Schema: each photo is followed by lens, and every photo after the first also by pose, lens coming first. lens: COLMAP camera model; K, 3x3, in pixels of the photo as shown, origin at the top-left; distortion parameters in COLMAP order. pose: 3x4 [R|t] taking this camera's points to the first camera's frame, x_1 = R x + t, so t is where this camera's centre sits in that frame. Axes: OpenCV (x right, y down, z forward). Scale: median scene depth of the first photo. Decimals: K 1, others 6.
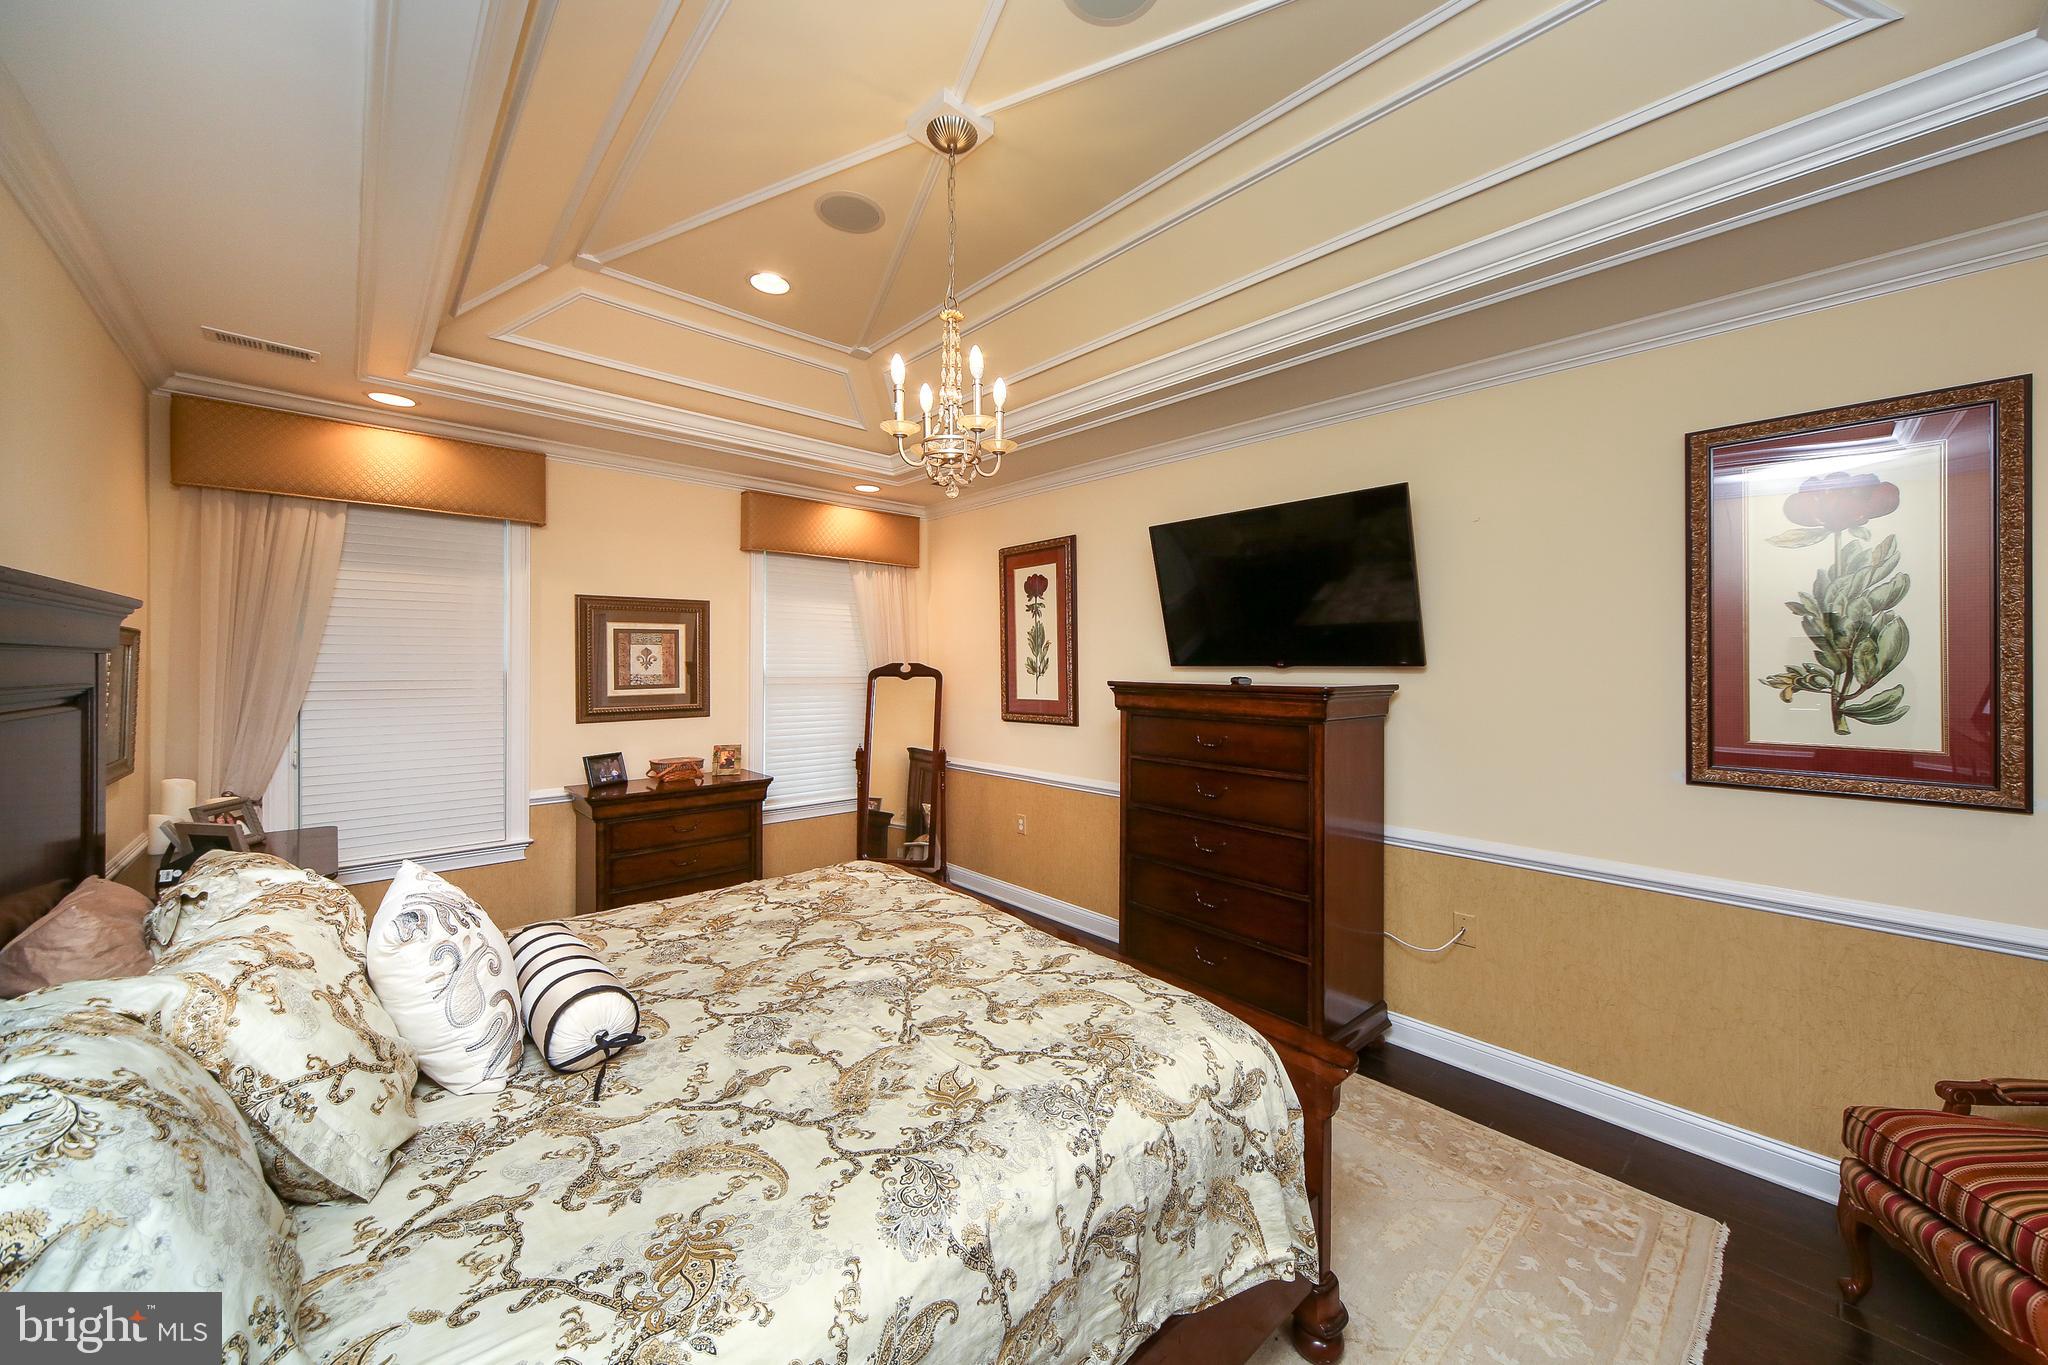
lens RADIAL K [[754.6, 0, 1027.4], [0, 754.6, 665.2], [0, 0, 1]] dist [0.000040, 0.000059]
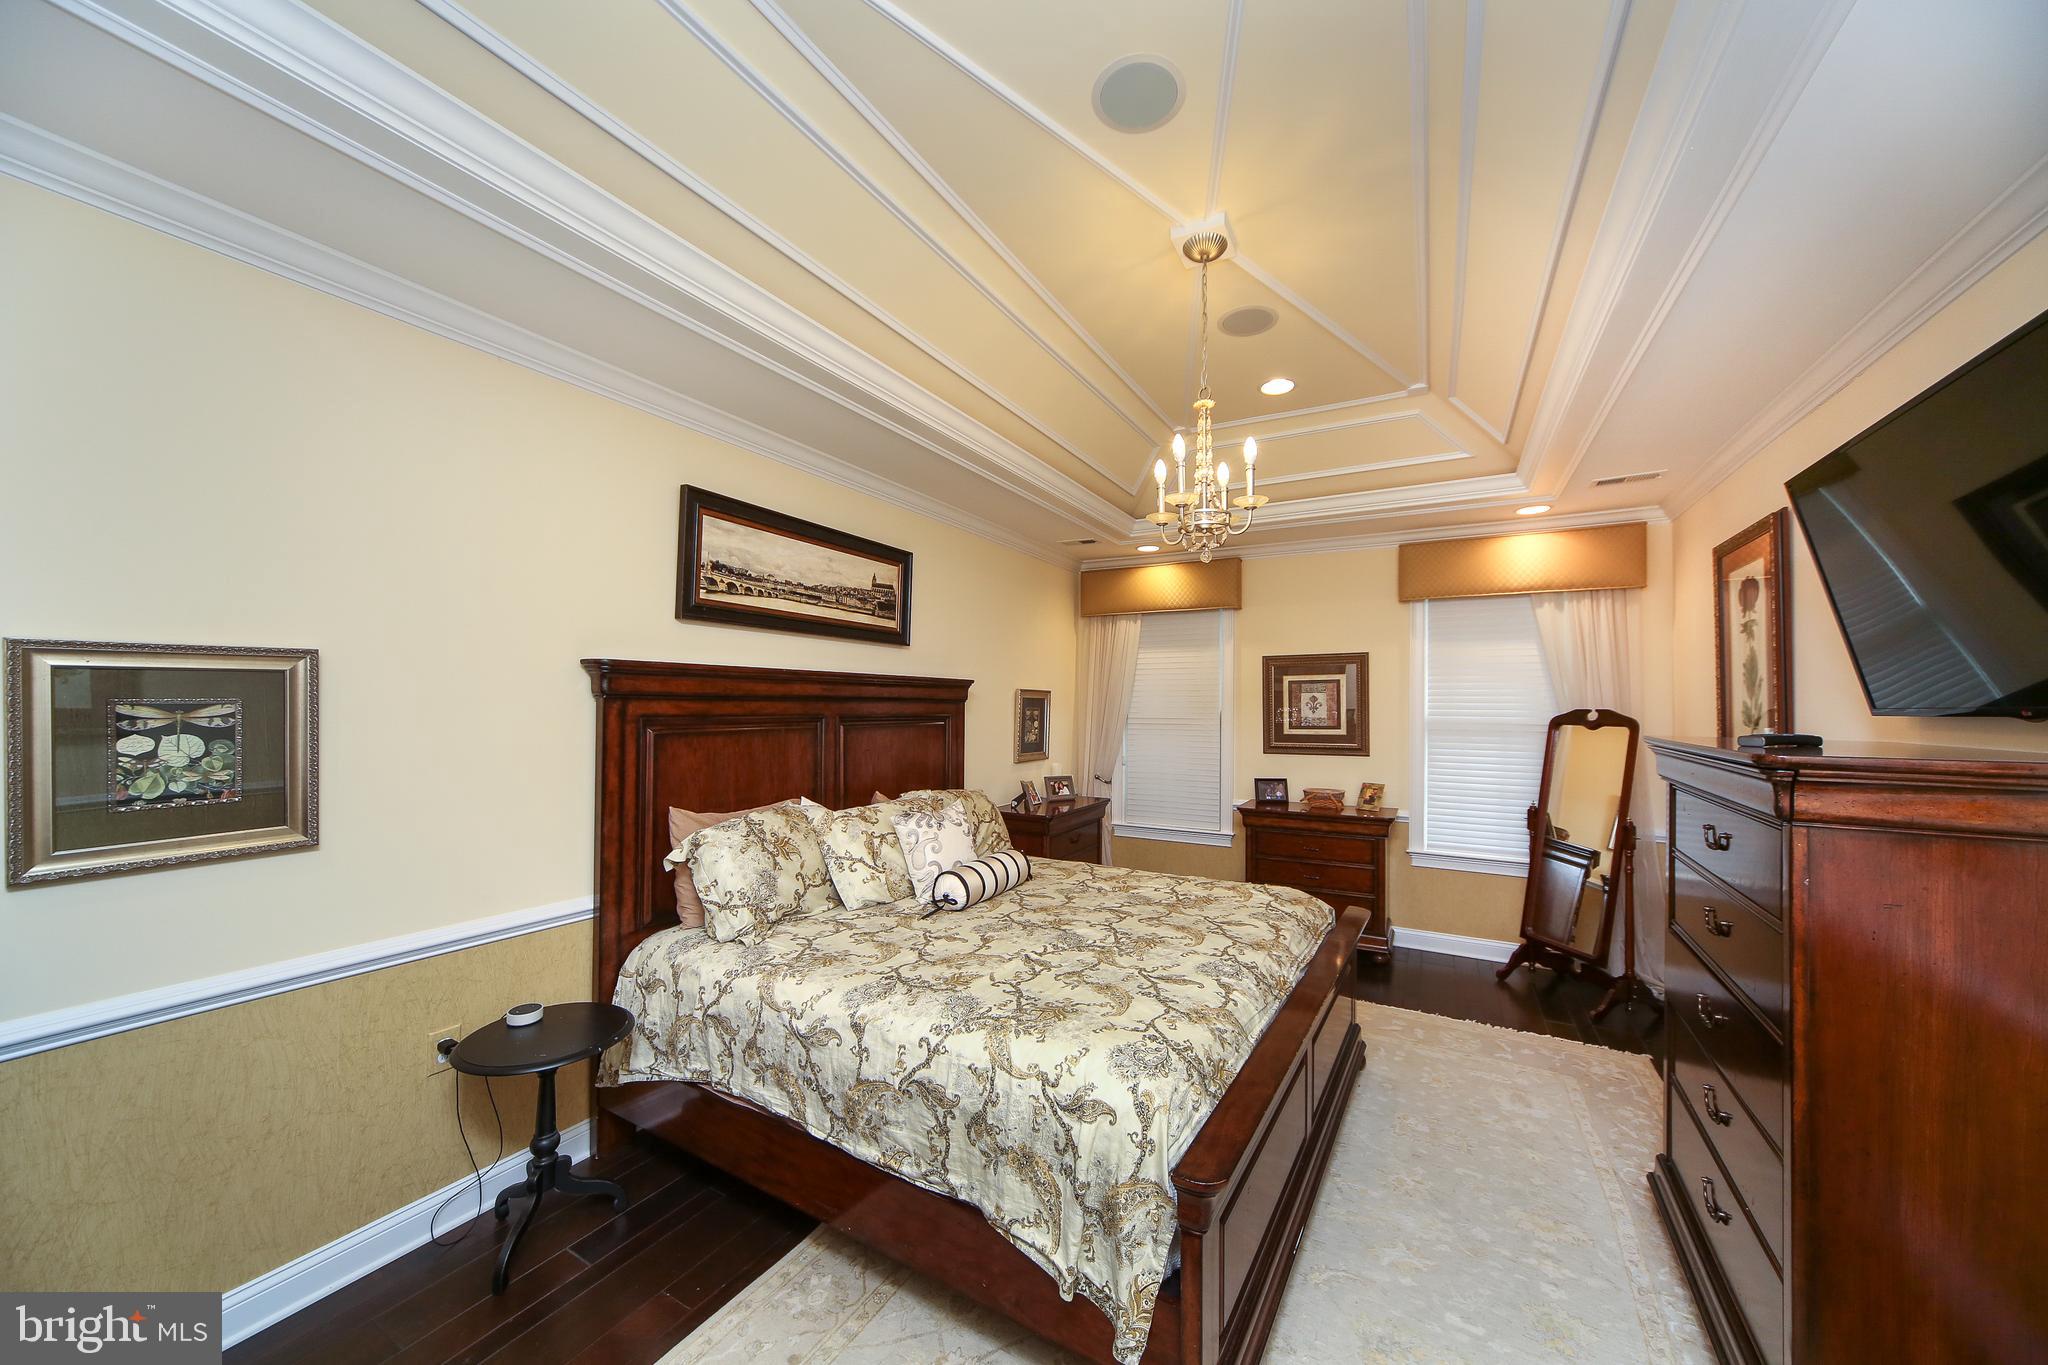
lens RADIAL K [[701.3, 0, 1030.2], [0, 701.3, 700.8], [0, 0, 1]] dist [-0.000563, -0.000018]
pose [[0.307019, -0.006956, -0.951678, 0.737902], [-0.007325, 0.999926, -0.009672, -0.000597], [0.951675, 0.009940, 0.306946, 0.378116]]
